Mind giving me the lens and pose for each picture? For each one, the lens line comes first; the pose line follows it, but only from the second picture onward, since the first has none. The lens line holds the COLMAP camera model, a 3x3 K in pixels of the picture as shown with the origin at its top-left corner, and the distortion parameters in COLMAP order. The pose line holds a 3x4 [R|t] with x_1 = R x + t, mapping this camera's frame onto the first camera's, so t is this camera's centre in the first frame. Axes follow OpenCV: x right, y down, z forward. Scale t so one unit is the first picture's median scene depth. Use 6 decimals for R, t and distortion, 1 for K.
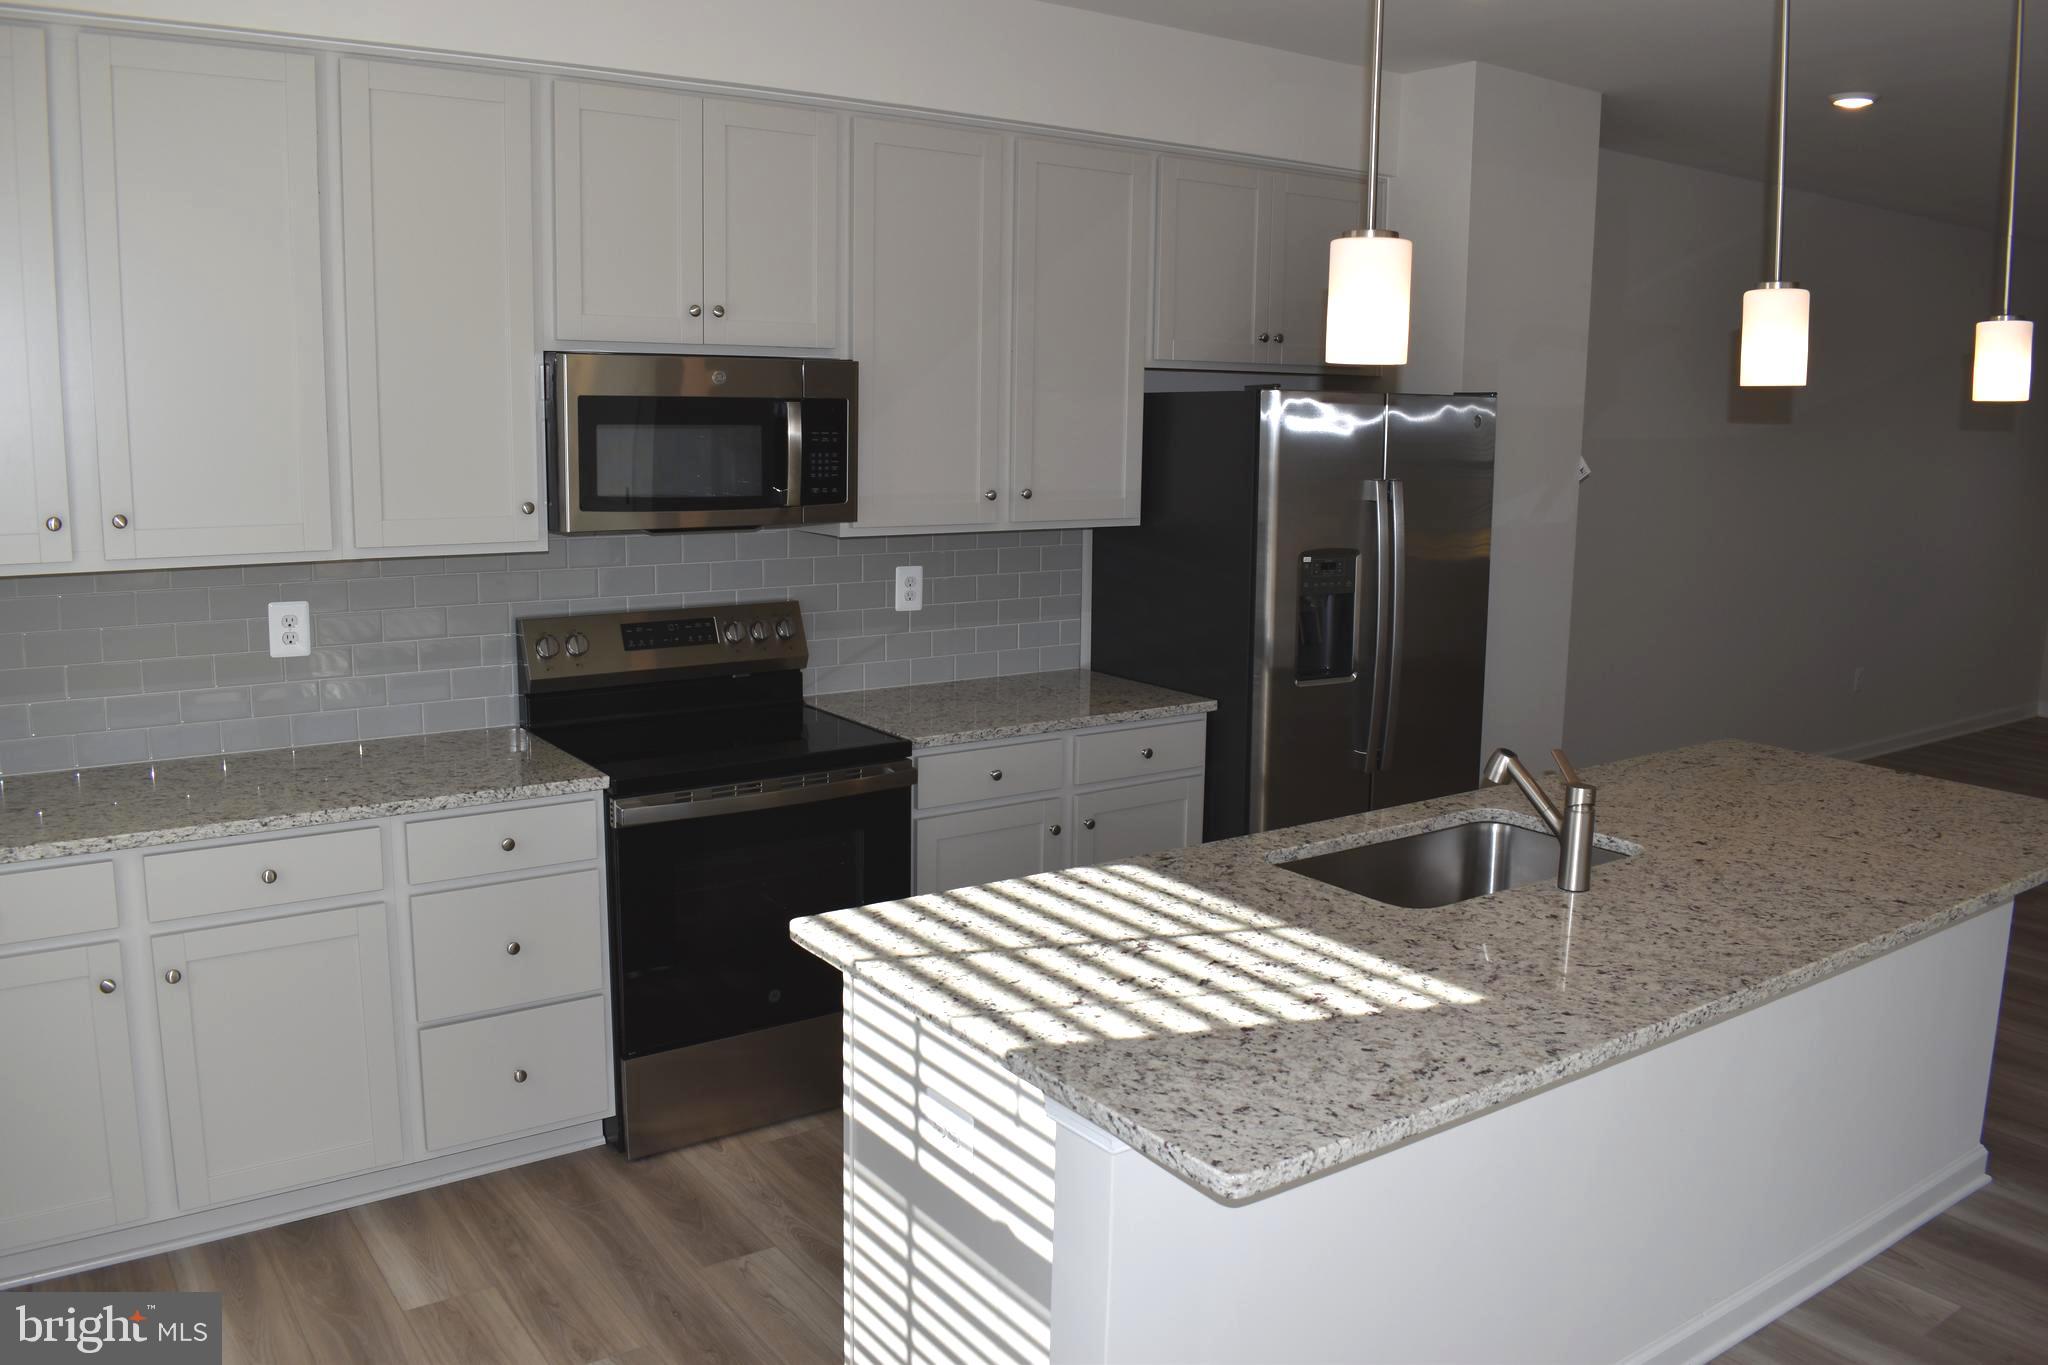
lens RADIAL K [[1590.5, 0, 1018.5], [0, 1590.5, 678.3], [0, 0, 1]] dist [-0.105035, 0.008738]
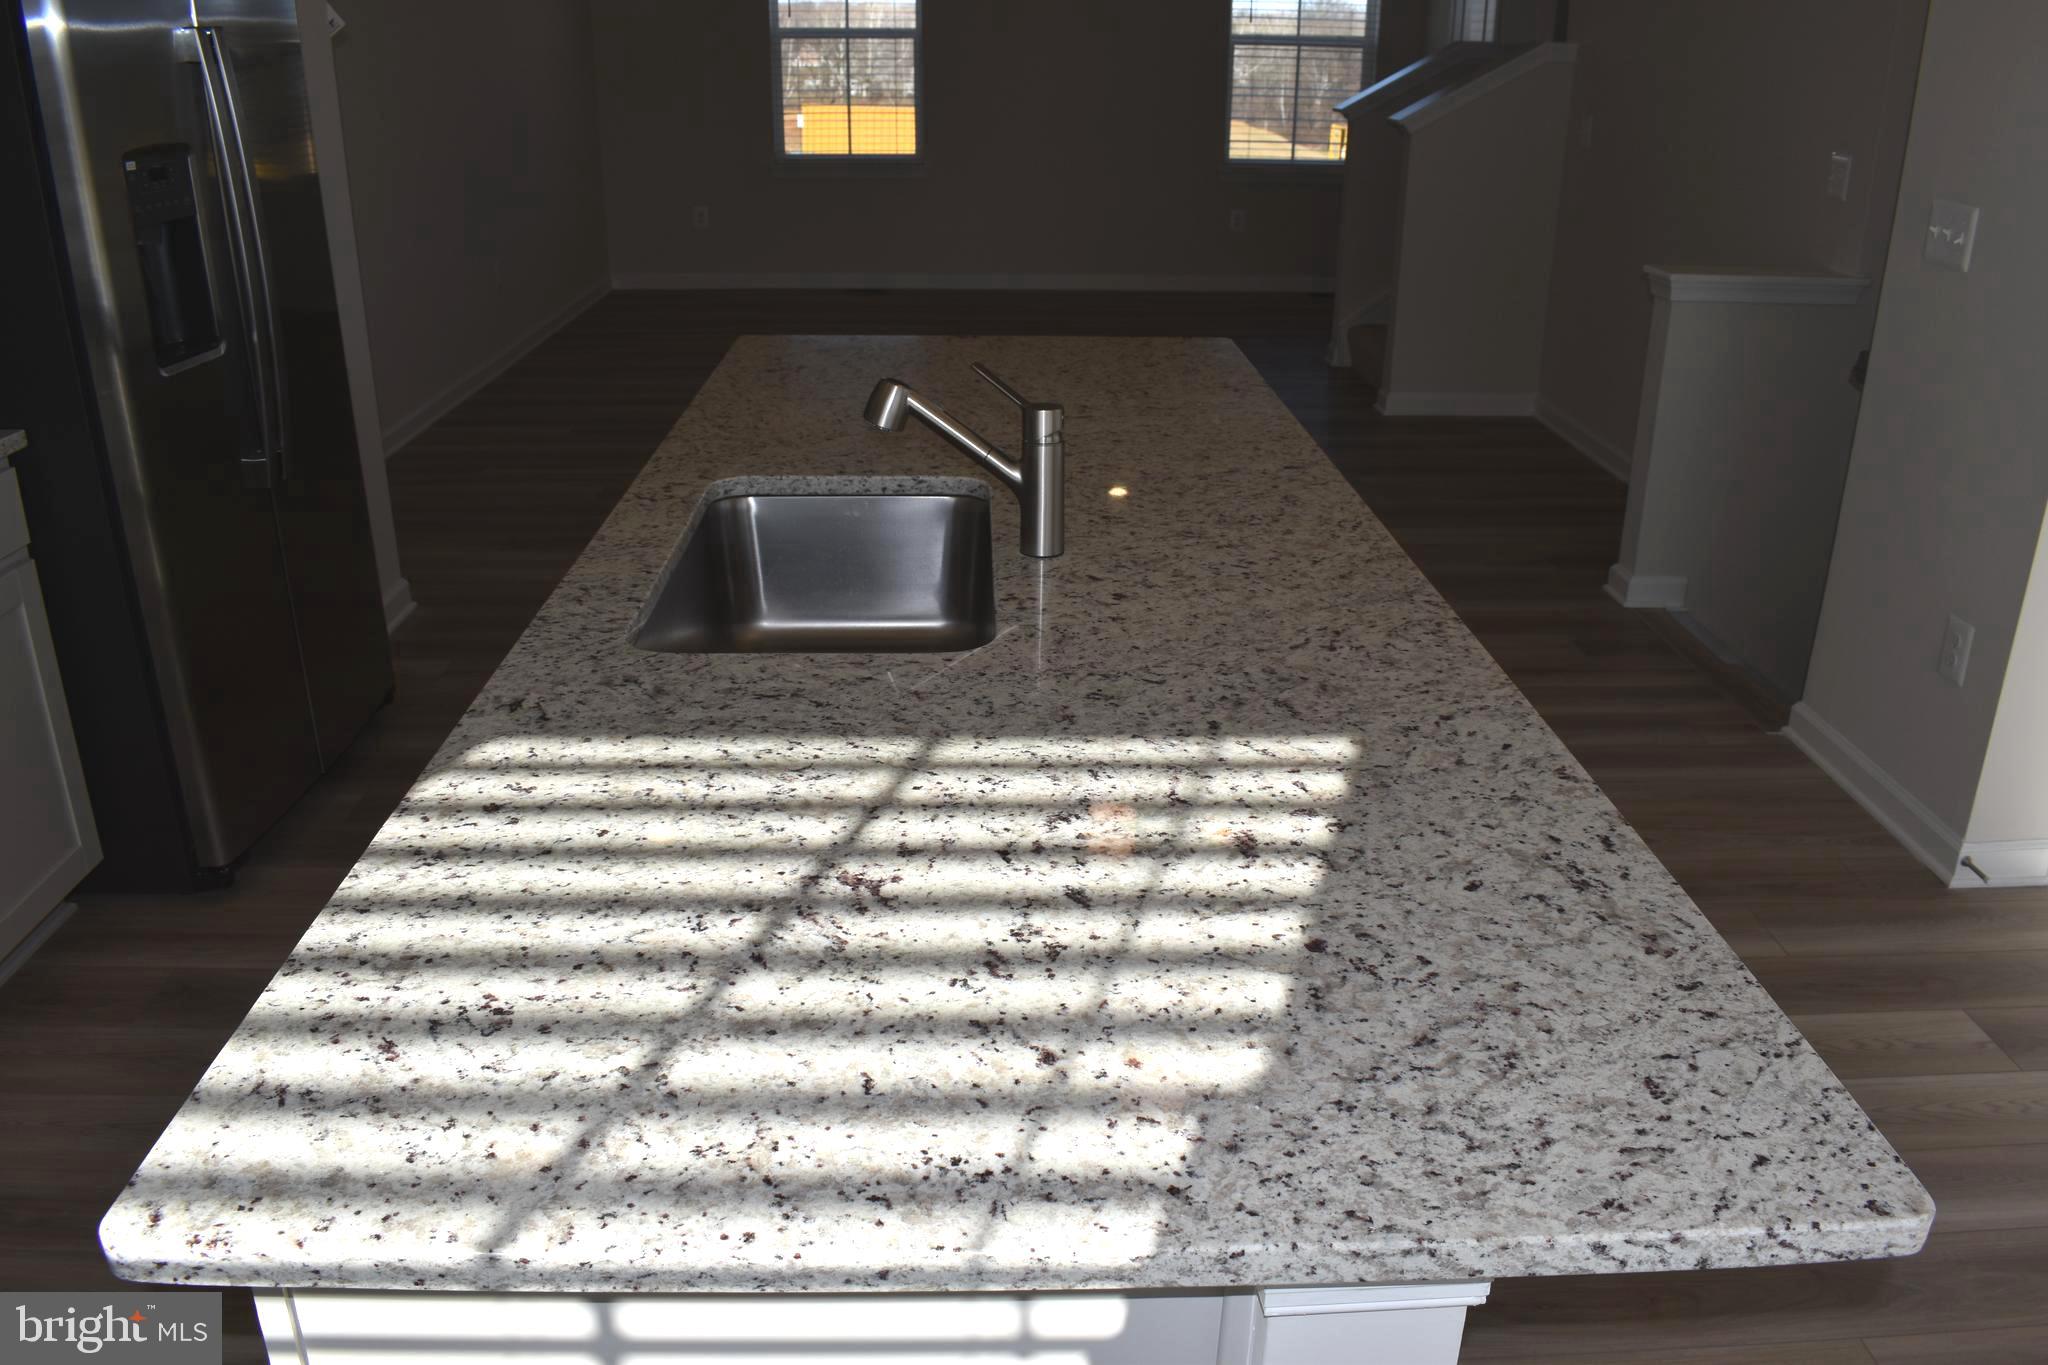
lens RADIAL K [[1613.3, 0, 1036.2], [0, 1613.3, 674.0], [0, 0, 1]] dist [-0.098438, 0.014772]
pose [[0.551778, -0.322461, 0.769129, -0.252688], [0.138570, 0.944856, 0.296724, -0.034312], [-0.822399, -0.057148, 0.566034, 0.655819]]
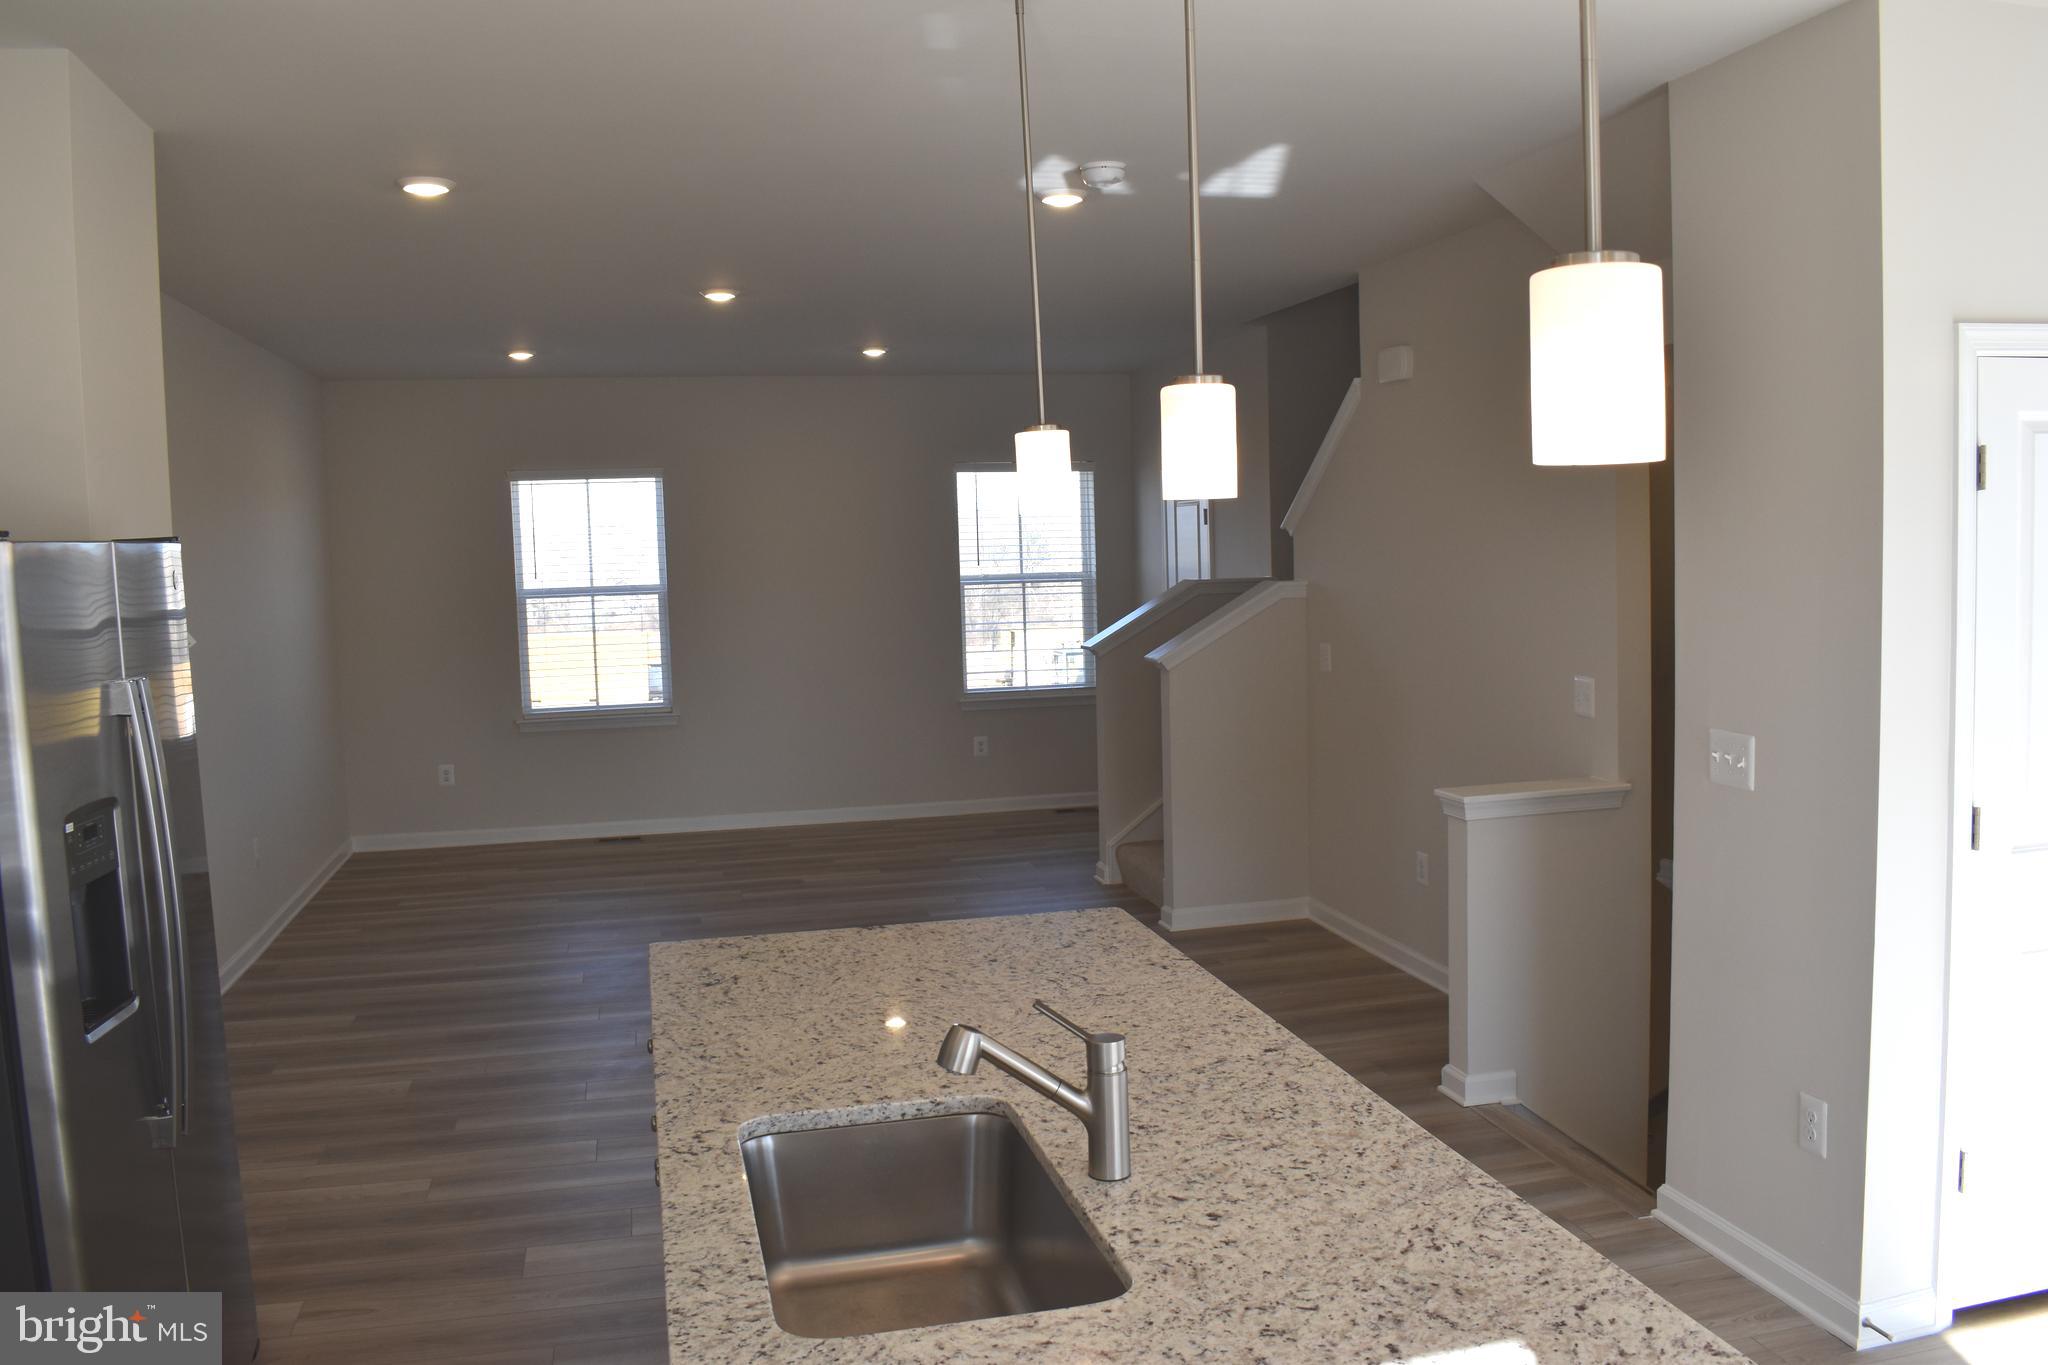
lens RADIAL K [[1625.6, 0, 1043.9], [0, 1625.6, 672.1], [0, 0, 1]] dist [-0.090345, 0.013683]
pose [[0.368787, -0.099771, 0.924144, -0.379925], [0.189733, 0.981370, 0.030235, -0.144148], [-0.909943, 0.164191, 0.380847, 0.781318]]
